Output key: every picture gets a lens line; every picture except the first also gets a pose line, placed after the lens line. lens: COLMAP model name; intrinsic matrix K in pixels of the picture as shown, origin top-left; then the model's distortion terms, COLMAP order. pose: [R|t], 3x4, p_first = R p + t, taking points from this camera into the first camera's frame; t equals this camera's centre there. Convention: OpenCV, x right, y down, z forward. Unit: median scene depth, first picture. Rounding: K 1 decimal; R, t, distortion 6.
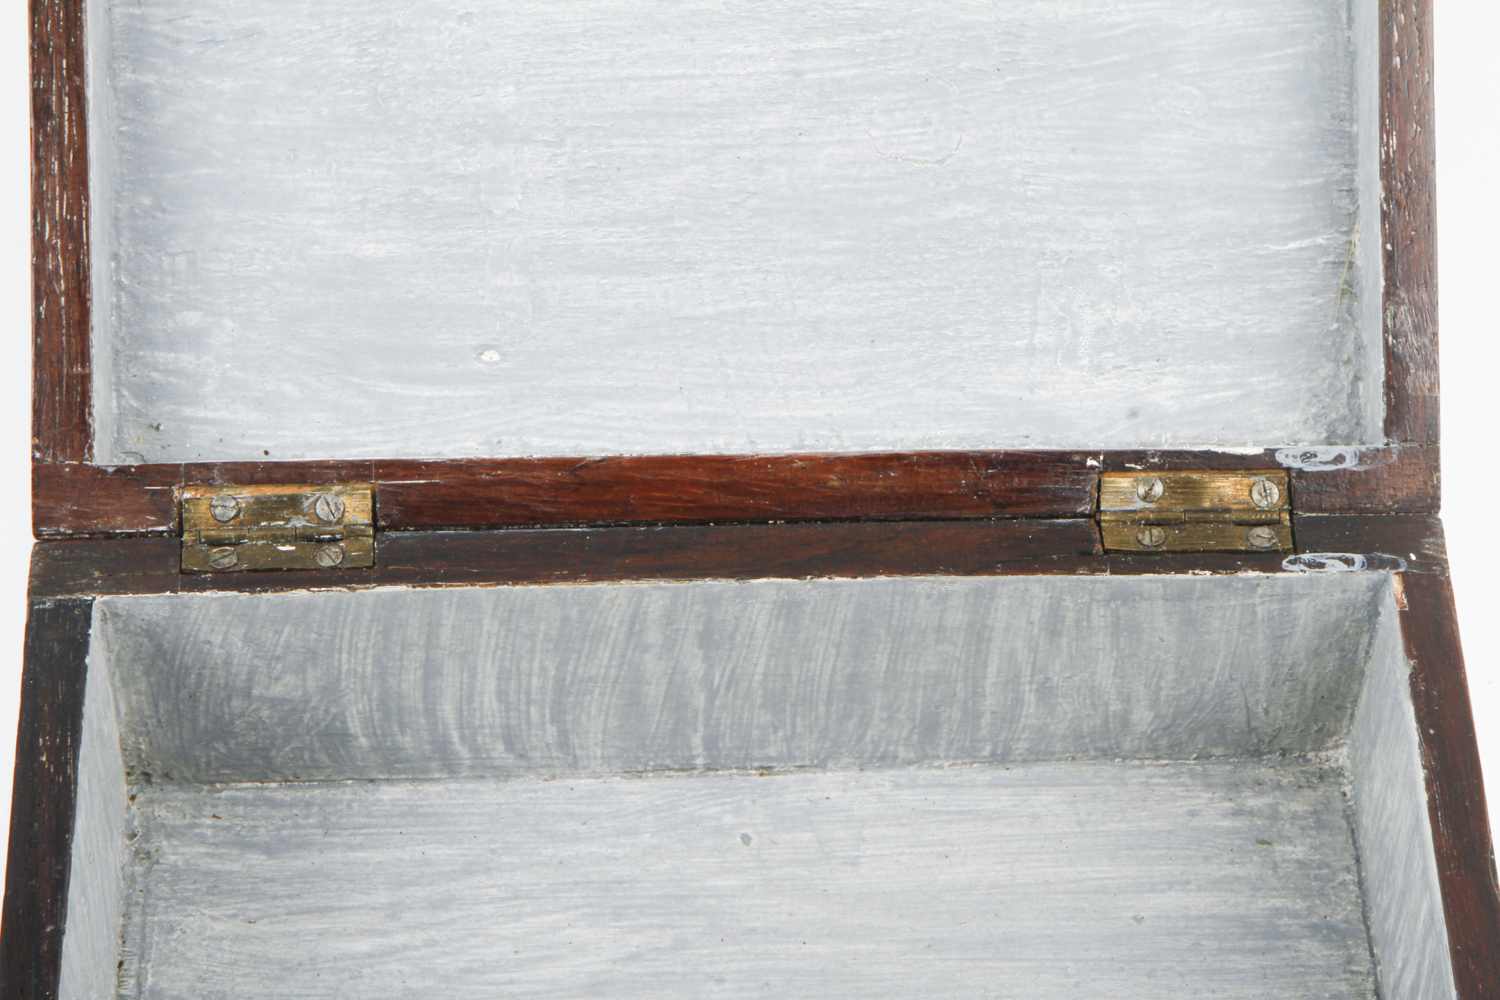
lens RADIAL K [[4519.2, 0, 767.0], [0, 4519.2, 518.2], [0, 0, 1]] dist [0.290606, 0.000000]
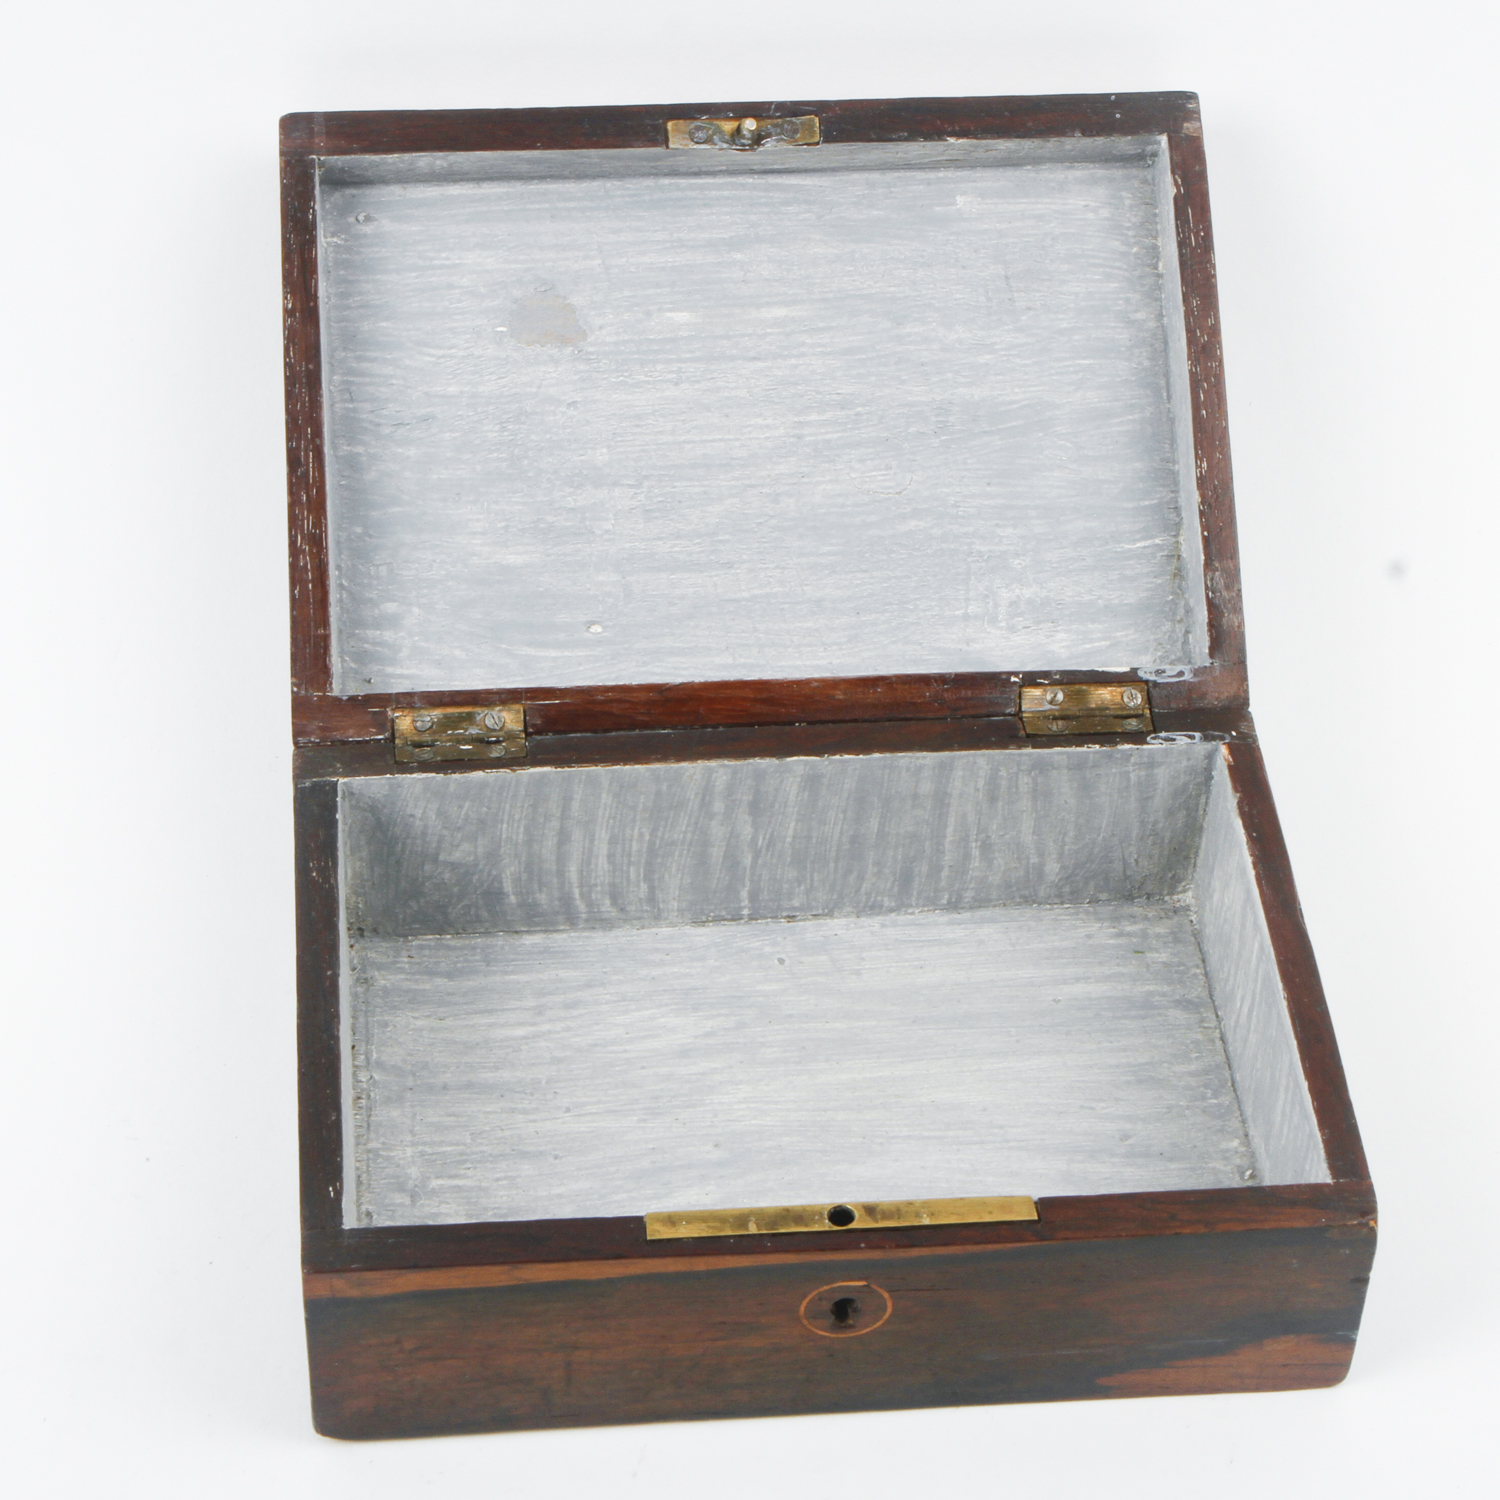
lens RADIAL K [[3977.1, 0, 749.0], [0, 3977.1, 750.4], [0, 0, 1]] dist [-0.077242, 0.000000]
pose [[0.998361, -0.025096, 0.051428, -0.078680], [0.032836, 0.987263, -0.155673, 0.202996], [-0.046866, 0.157107, 0.986469, -0.253778]]
